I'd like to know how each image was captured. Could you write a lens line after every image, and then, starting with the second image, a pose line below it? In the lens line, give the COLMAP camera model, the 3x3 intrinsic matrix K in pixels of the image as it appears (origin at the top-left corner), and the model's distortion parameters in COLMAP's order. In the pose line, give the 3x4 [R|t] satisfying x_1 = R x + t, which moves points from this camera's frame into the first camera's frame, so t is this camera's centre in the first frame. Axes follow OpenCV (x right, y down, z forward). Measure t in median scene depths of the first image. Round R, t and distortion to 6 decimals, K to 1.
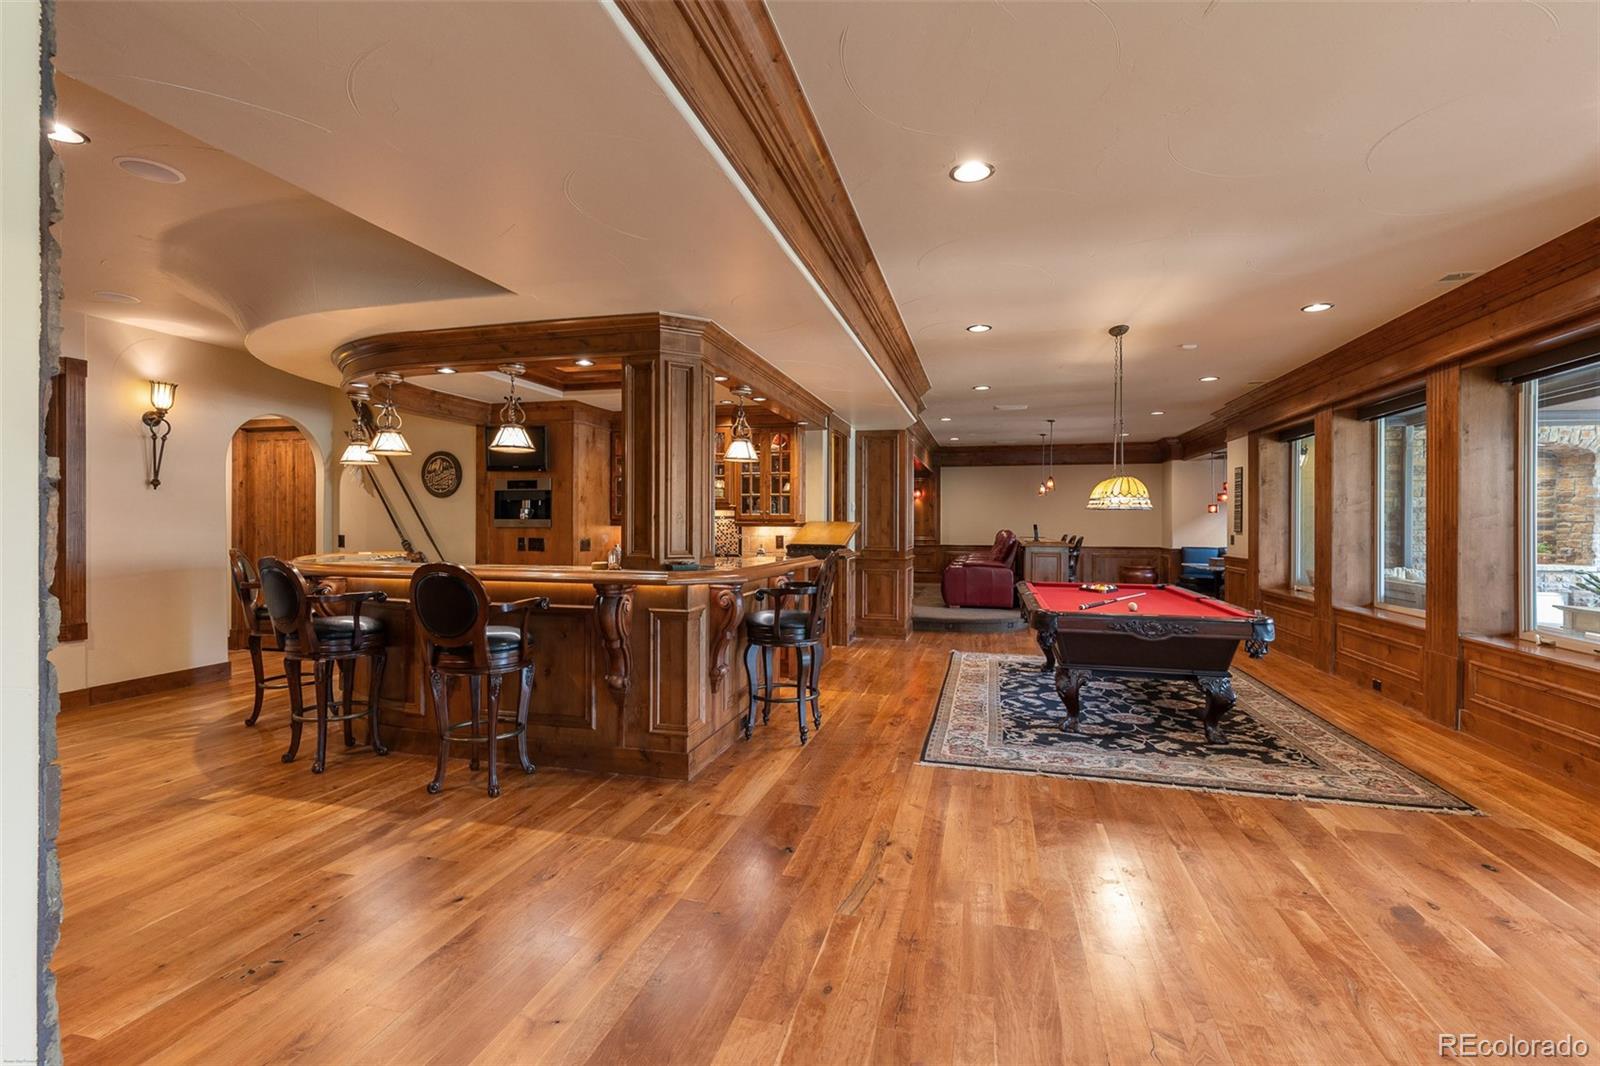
lens RADIAL K [[723.3, 0, 792.0], [0, 723.3, 523.9], [0, 0, 1]] dist [-0.002086, -0.000490]
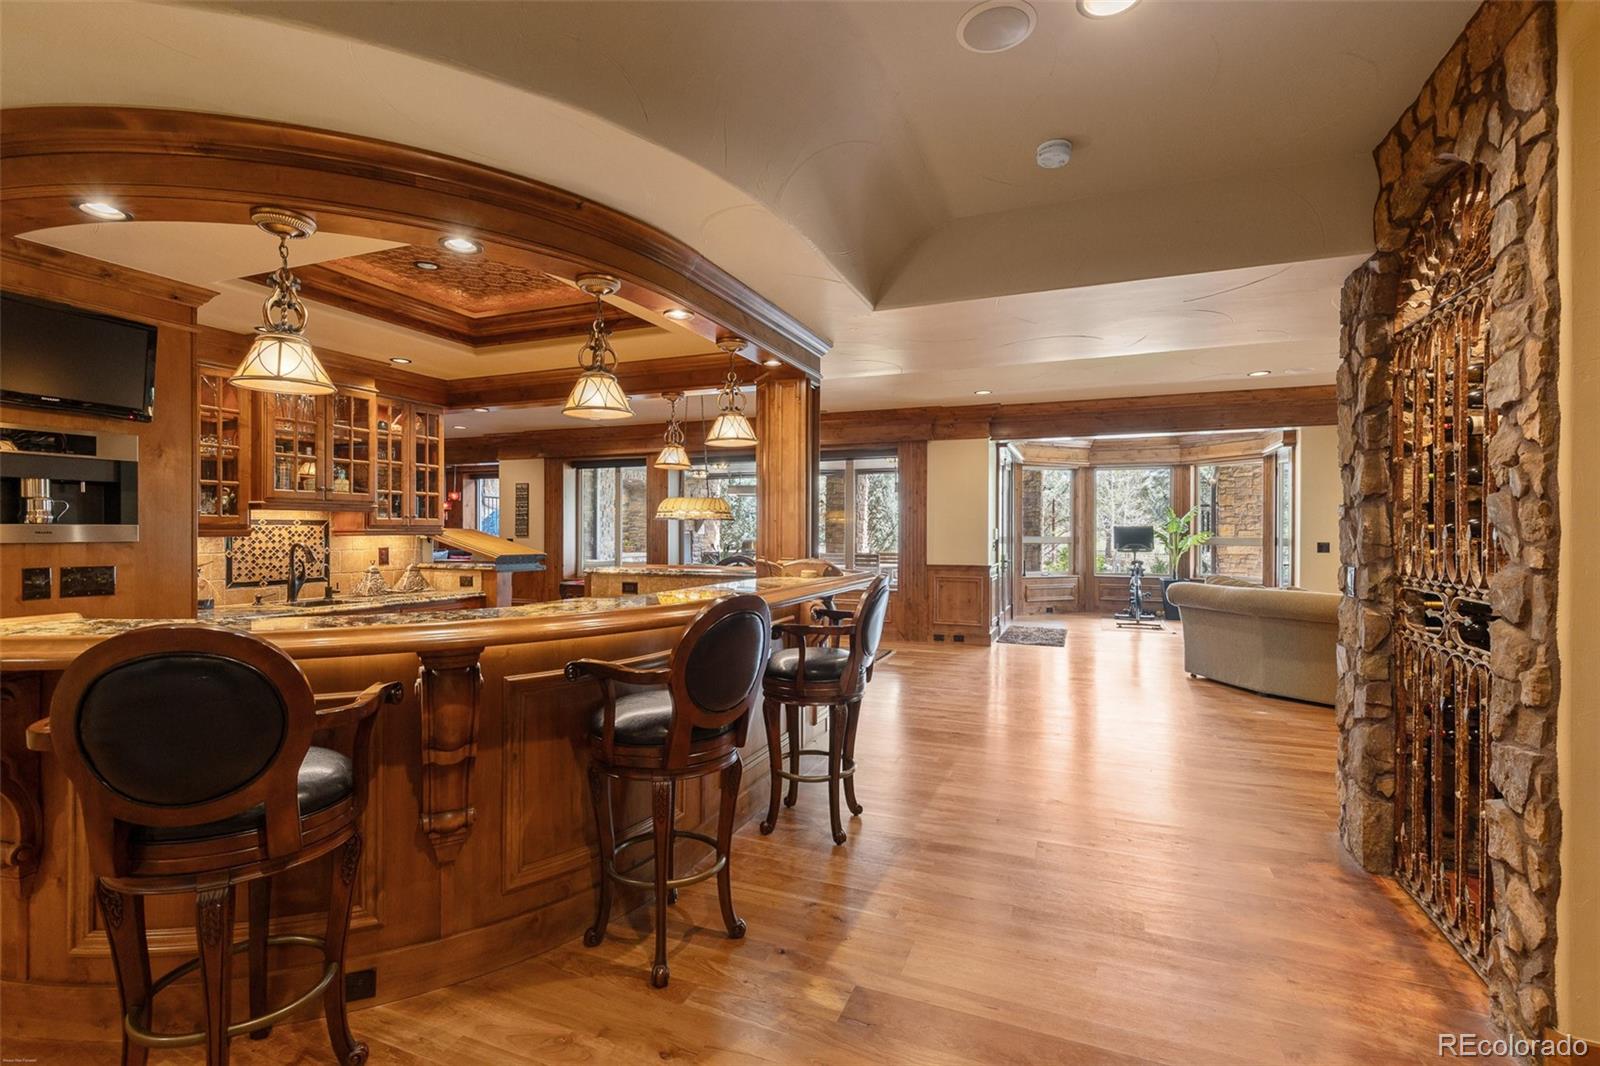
lens RADIAL K [[733.2, 0, 805.9], [0, 733.2, 525.4], [0, 0, 1]] dist [0.010599, -0.000231]
pose [[0.121664, 0.003337, 0.992566, -0.748425], [-0.000918, 0.999994, -0.003250, -0.004649], [-0.992571, -0.000516, 0.121666, 0.504883]]
